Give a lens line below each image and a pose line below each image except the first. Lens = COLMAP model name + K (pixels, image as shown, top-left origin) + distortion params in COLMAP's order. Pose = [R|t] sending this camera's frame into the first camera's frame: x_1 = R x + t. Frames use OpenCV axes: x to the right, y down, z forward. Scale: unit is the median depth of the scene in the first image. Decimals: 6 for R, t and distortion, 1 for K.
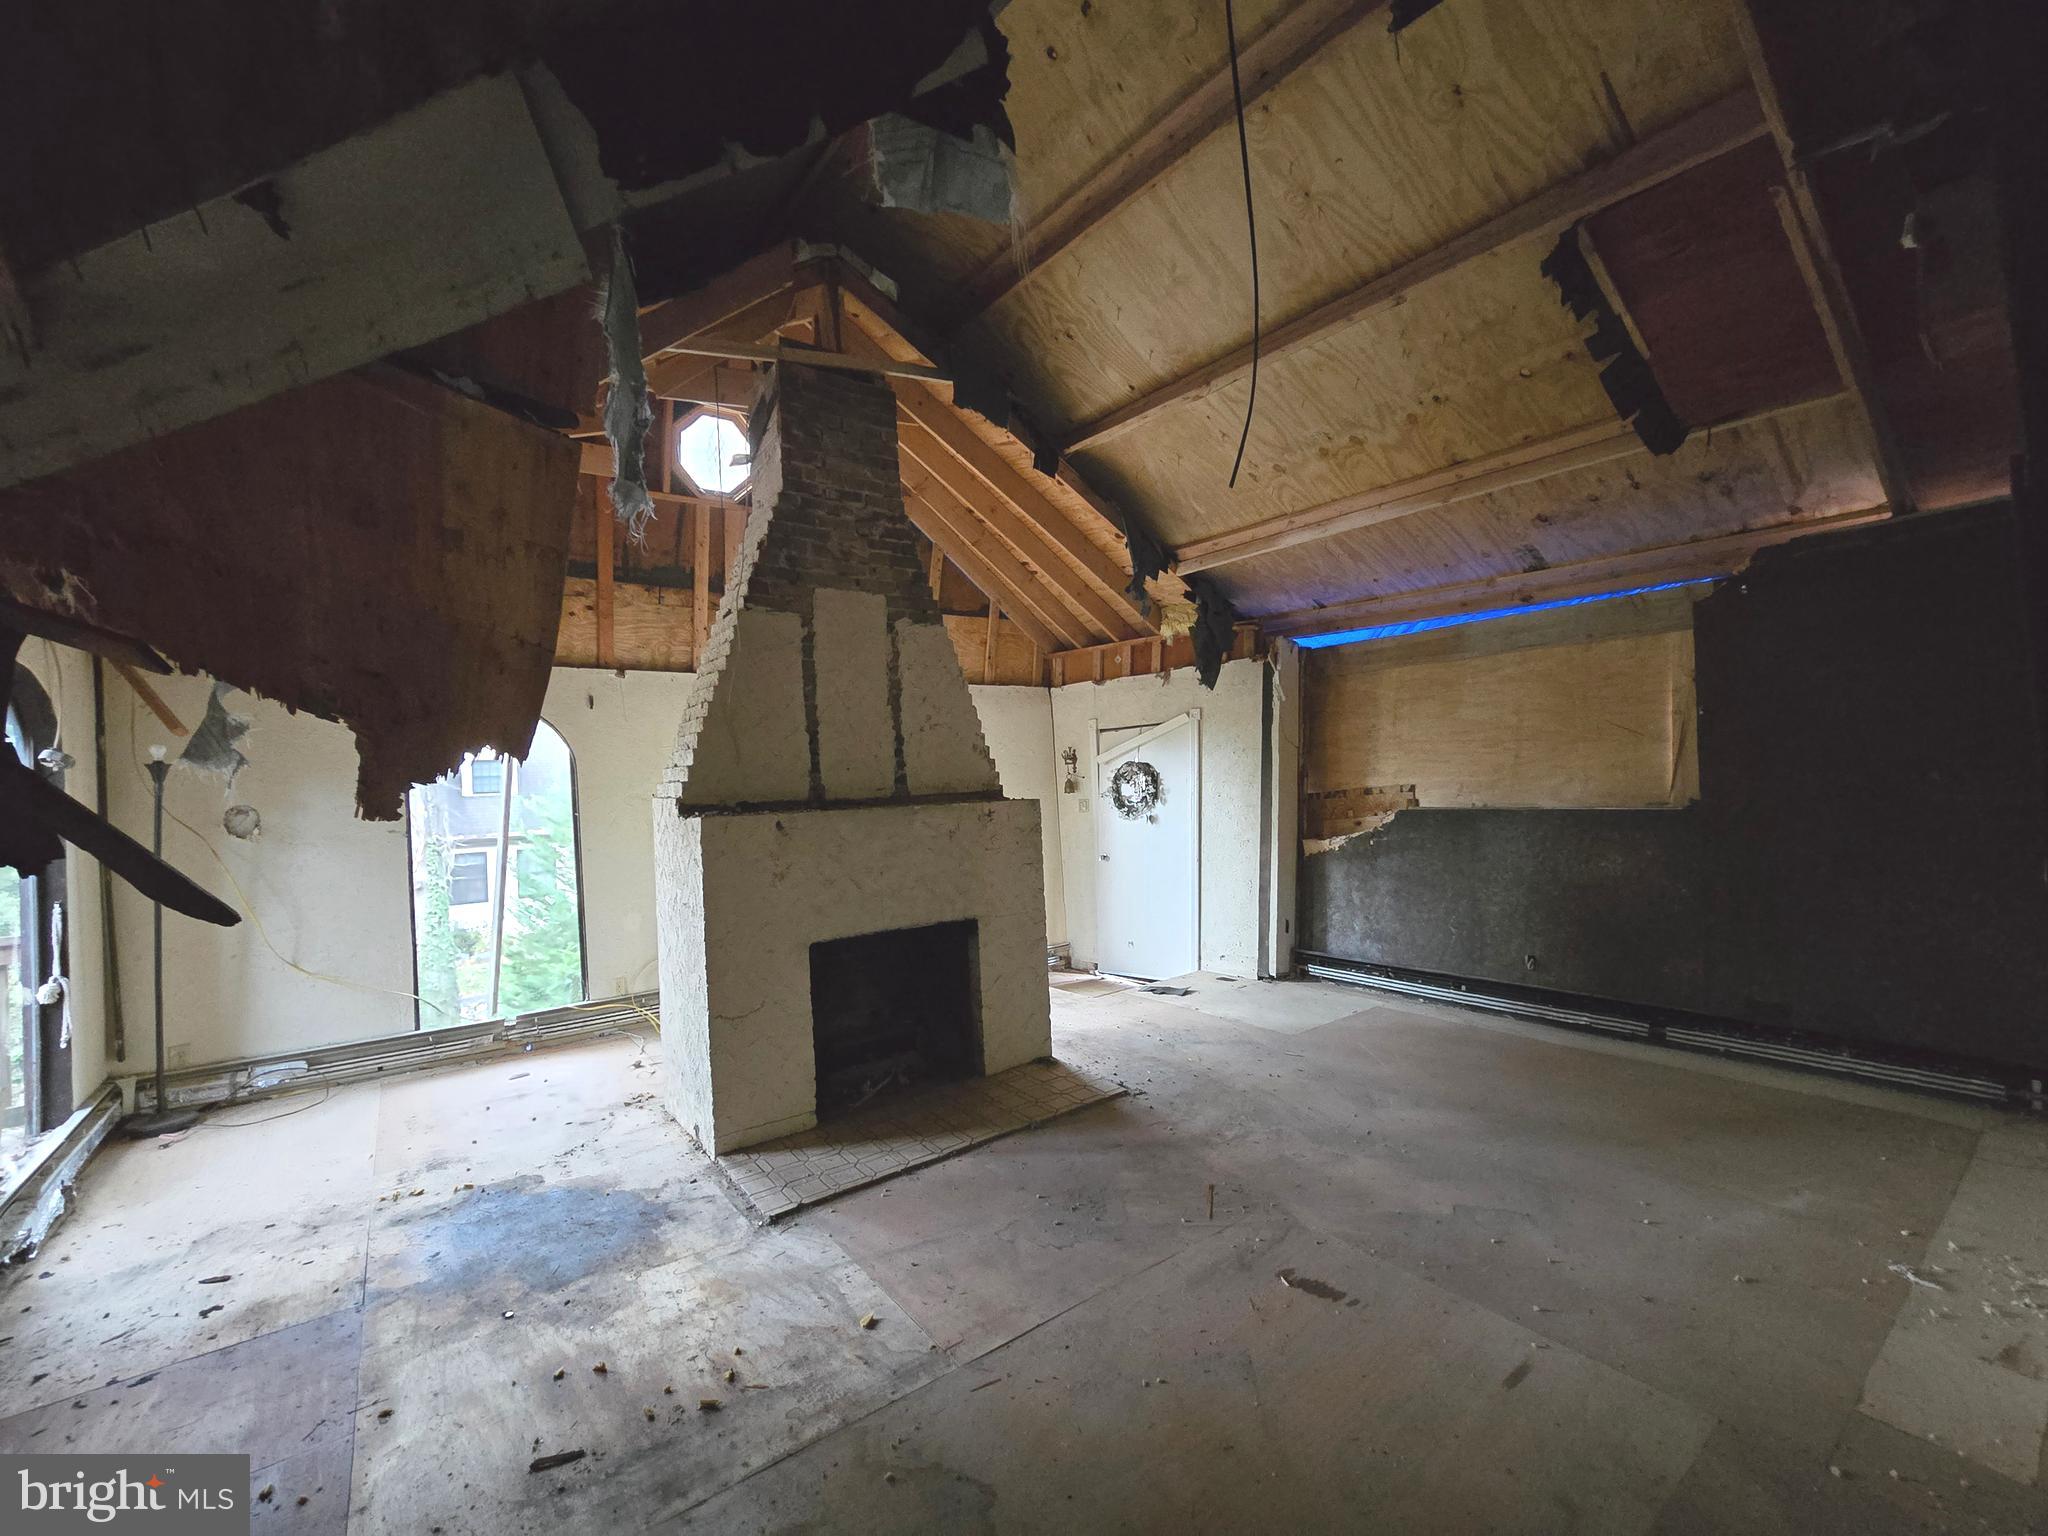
lens RADIAL K [[841.7, 0, 1030.0], [0, 841.7, 767.7], [0, 0, 1]] dist [-0.002537, -0.000899]
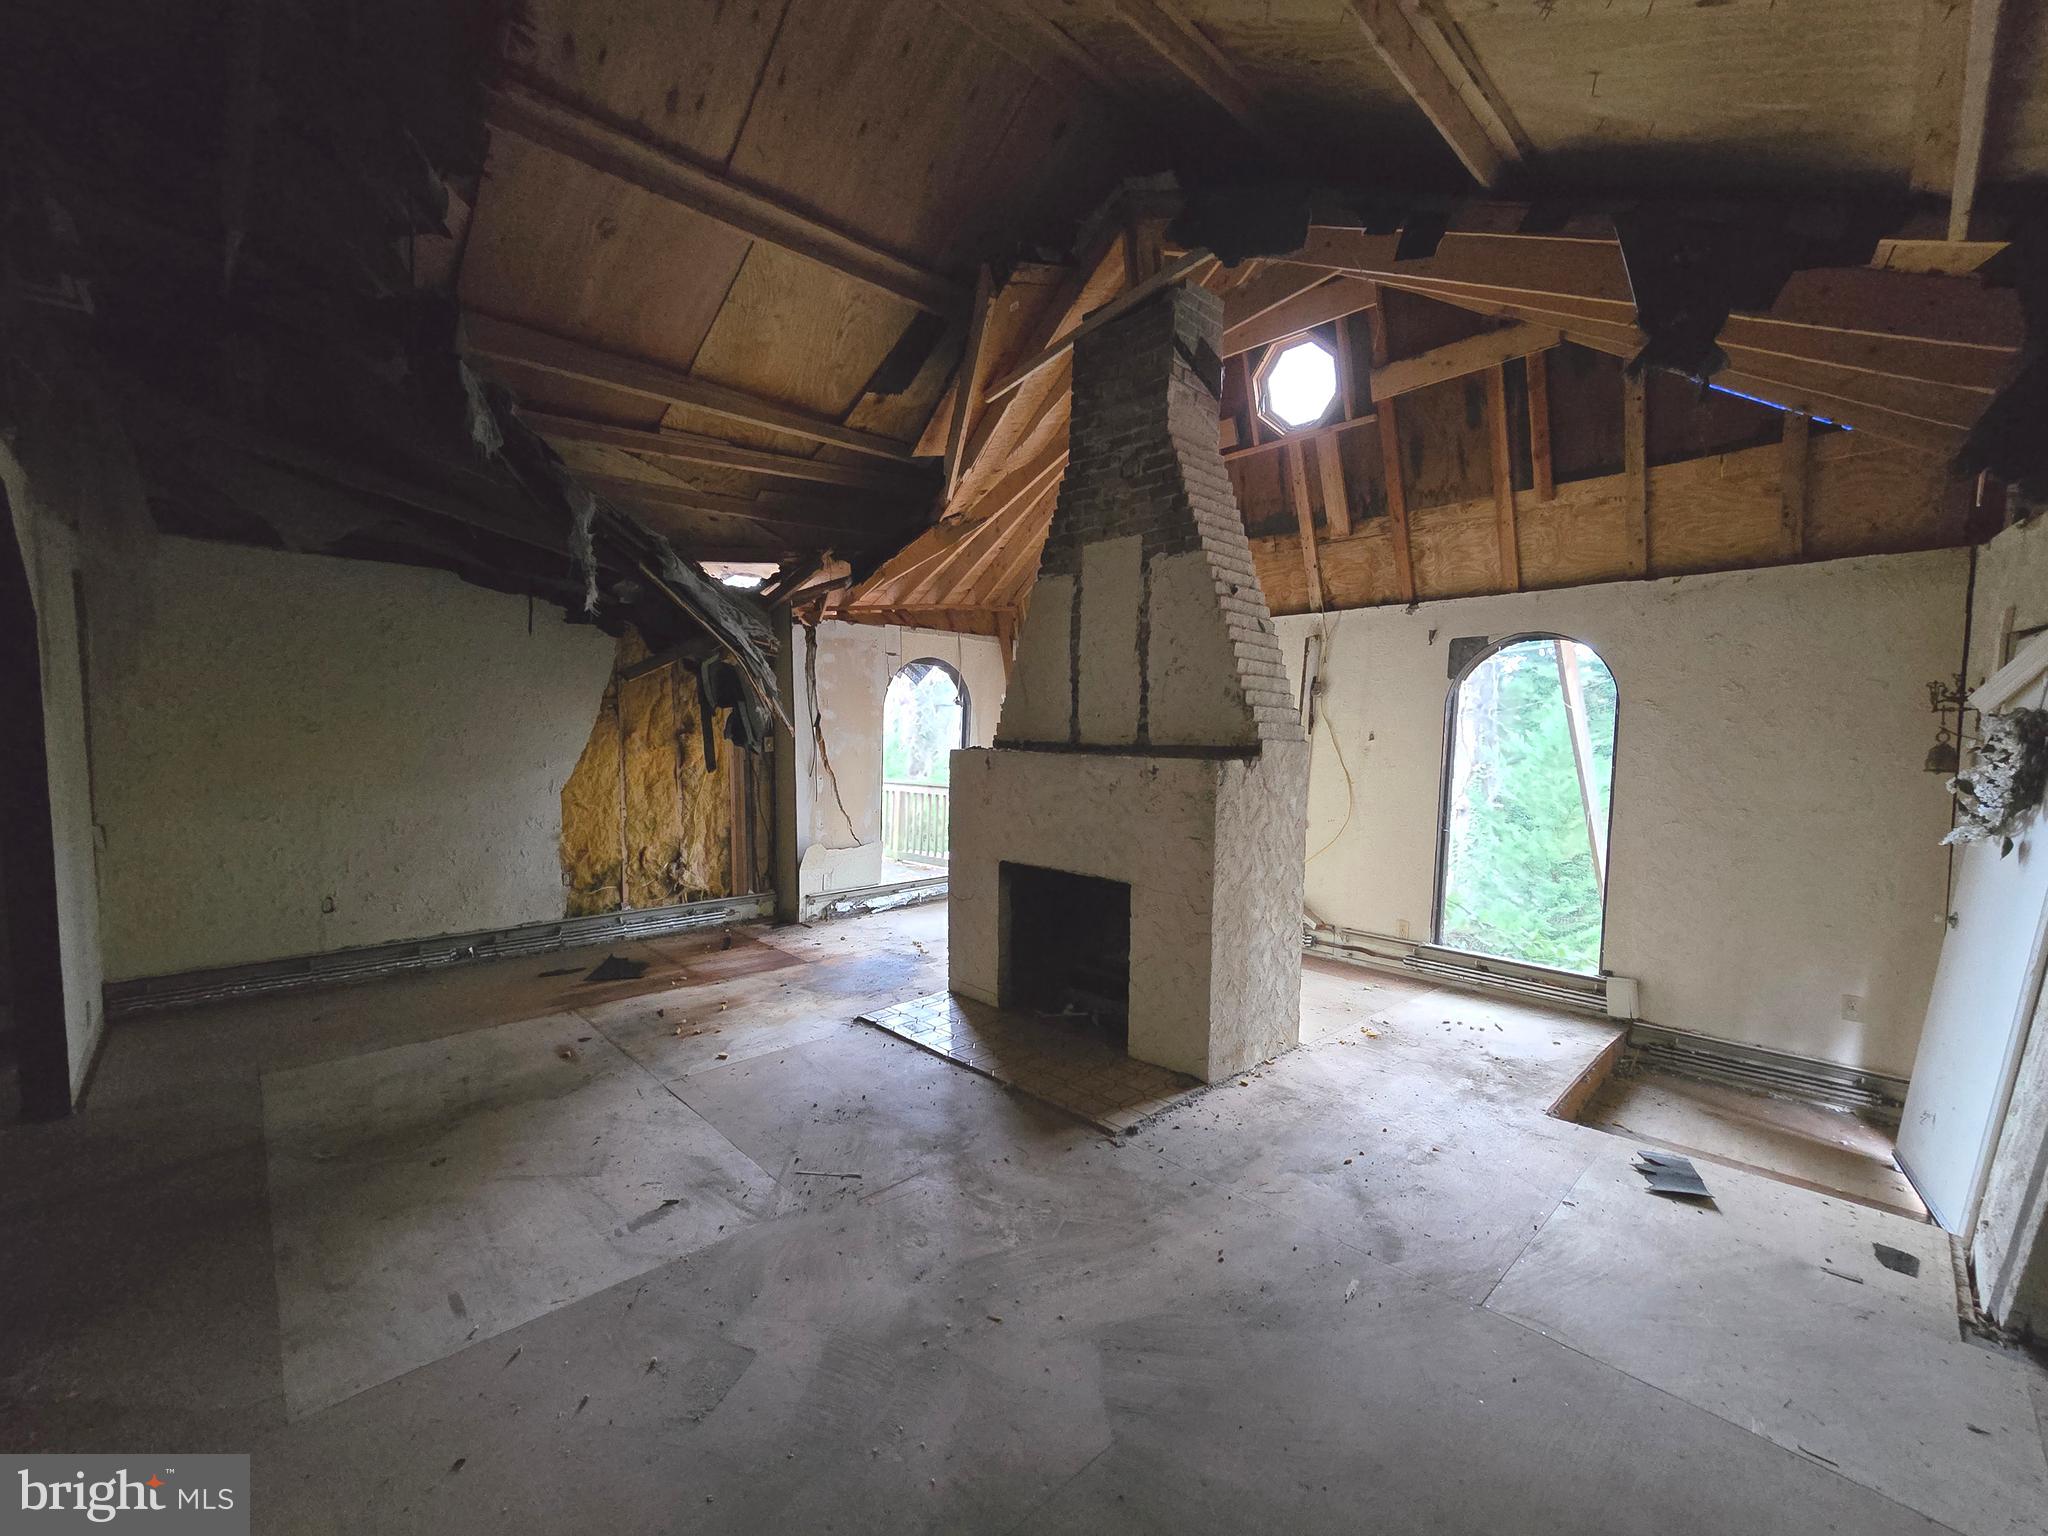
lens RADIAL K [[841.7, 0, 1029.7], [0, 841.7, 778.3], [0, 0, 1]] dist [-0.002537, -0.000899]
pose [[0.114895, 0.096081, -0.988720, 0.827869], [0.000408, 0.995307, 0.096768, -0.022706], [0.993378, -0.011522, 0.114316, 0.807543]]
